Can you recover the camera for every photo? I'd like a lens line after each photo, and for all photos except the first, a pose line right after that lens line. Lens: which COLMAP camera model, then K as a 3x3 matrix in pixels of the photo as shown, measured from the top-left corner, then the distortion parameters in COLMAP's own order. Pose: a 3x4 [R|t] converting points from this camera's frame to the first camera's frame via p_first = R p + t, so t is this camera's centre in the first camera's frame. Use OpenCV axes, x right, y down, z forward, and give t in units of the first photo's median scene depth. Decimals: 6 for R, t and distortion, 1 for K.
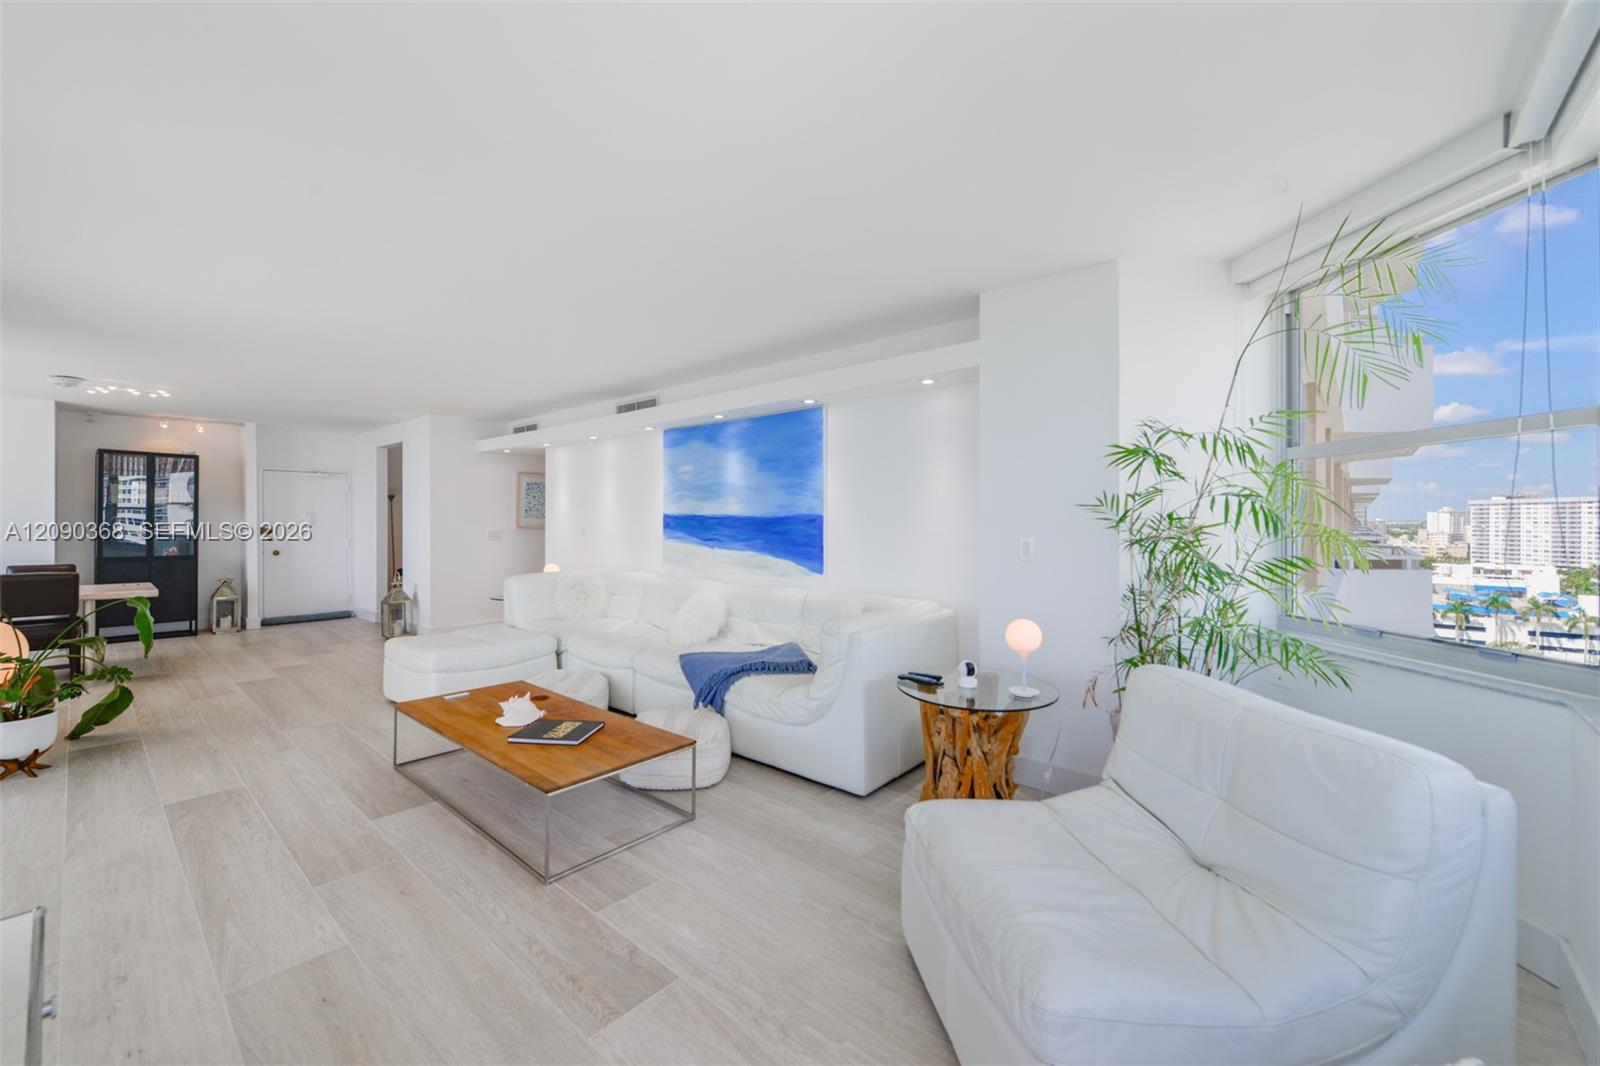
lens RADIAL K [[633.8, 0, 800.5], [0, 633.8, 526.9], [0, 0, 1]] dist [0.001434, -0.000083]
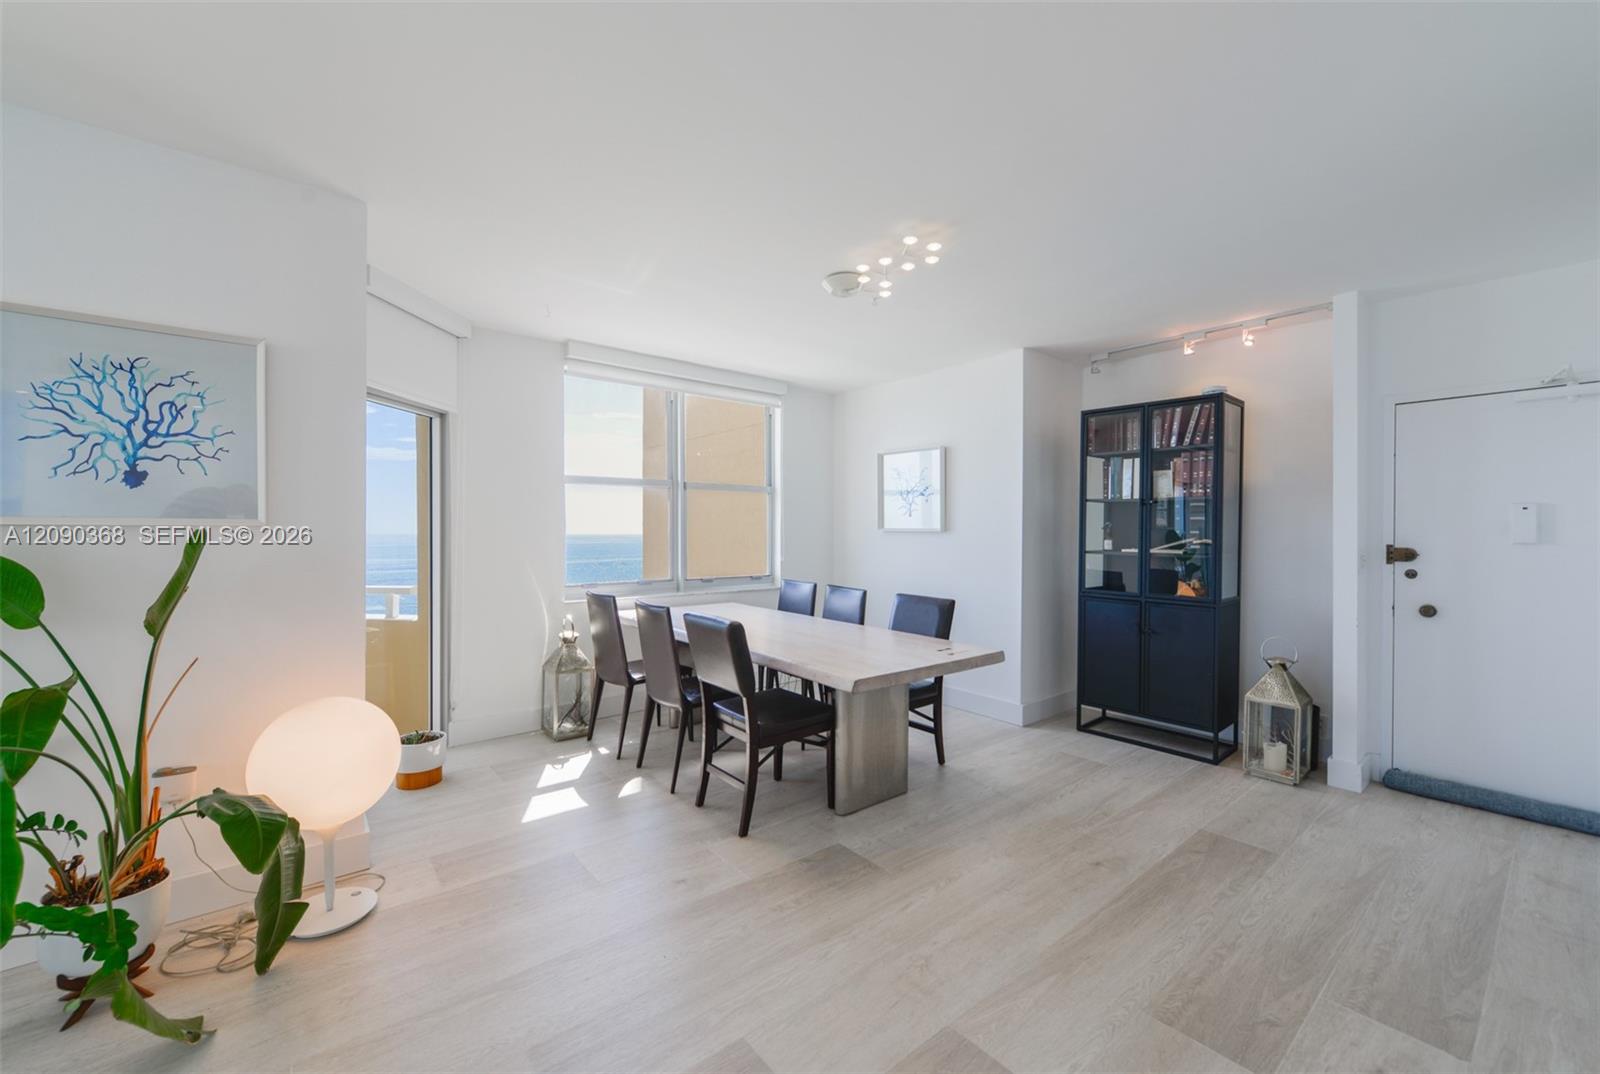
lens RADIAL K [[642.8, 0, 792.1], [0, 642.8, 537.8], [0, 0, 1]] dist [0.002500, 0.000222]
pose [[-0.170334, 0.007851, -0.985355, -0.604269], [-0.012713, 0.999868, 0.010164, -0.005276], [0.985304, 0.014258, -0.170211, 1.122700]]
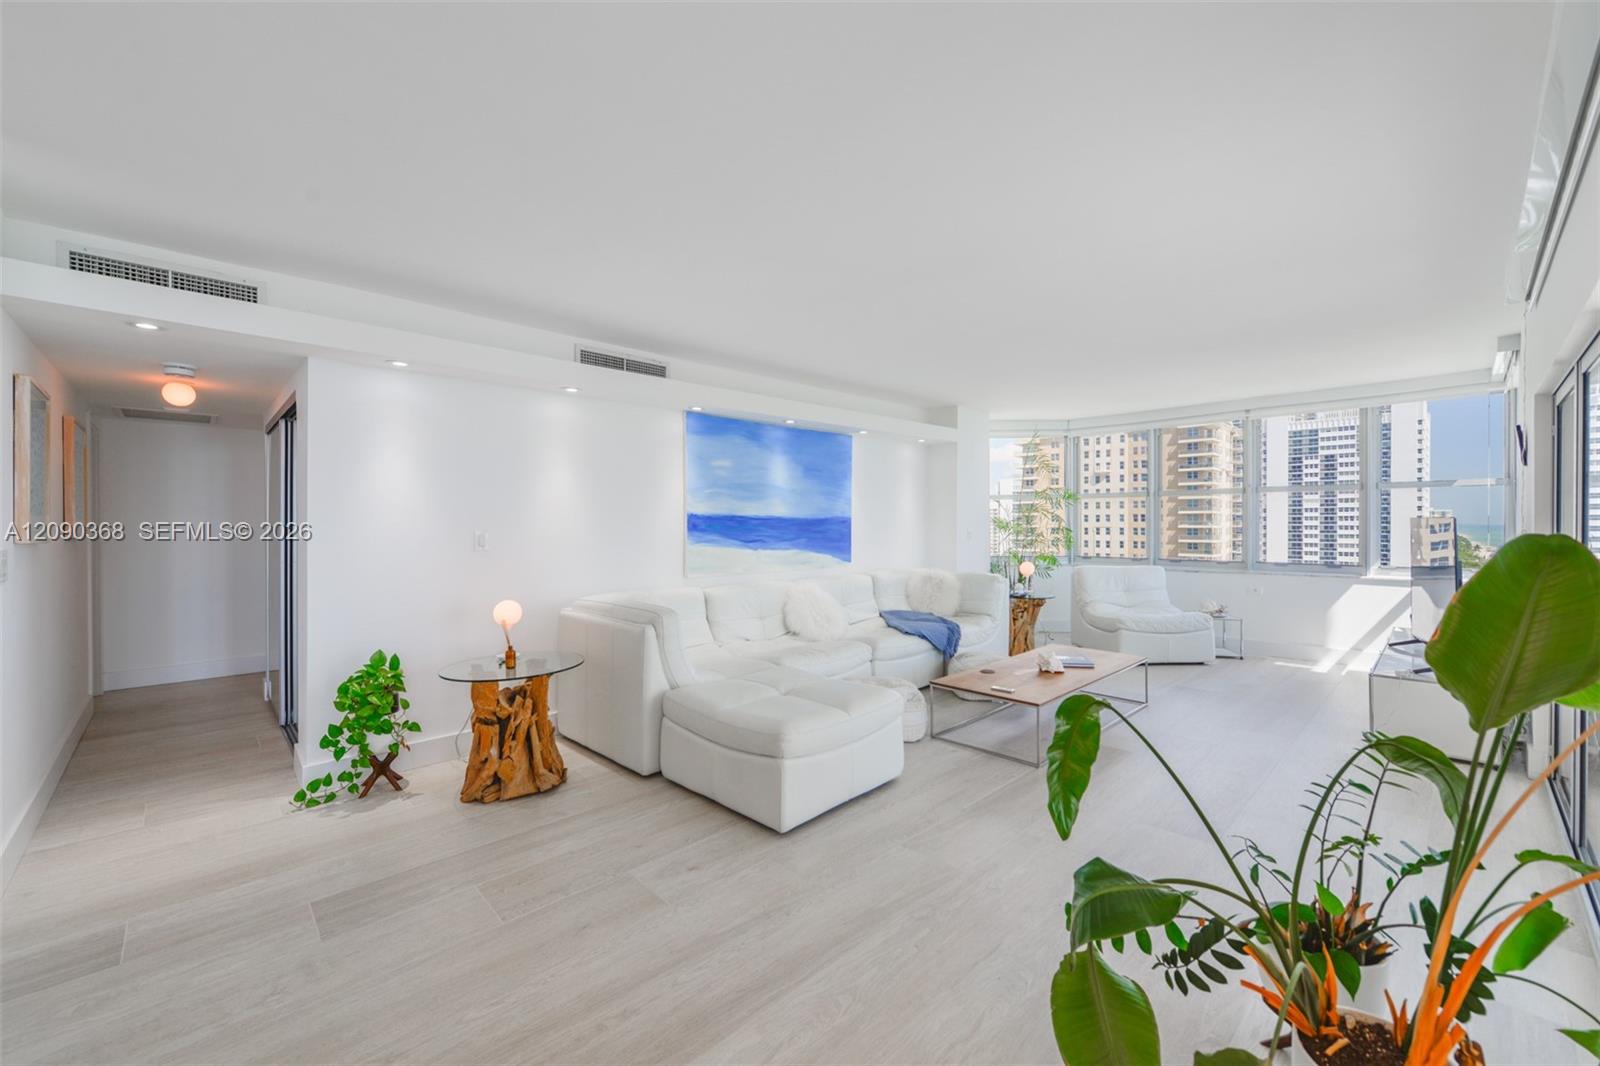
lens RADIAL K [[637.2, 0, 791.9], [0, 637.2, 527.2], [0, 0, 1]] dist [0.001915, -0.000482]
pose [[0.096757, -0.009376, 0.995264, -1.168388], [0.009271, 0.999921, 0.008518, -0.009586], [-0.995265, 0.008403, 0.096836, 0.894339]]
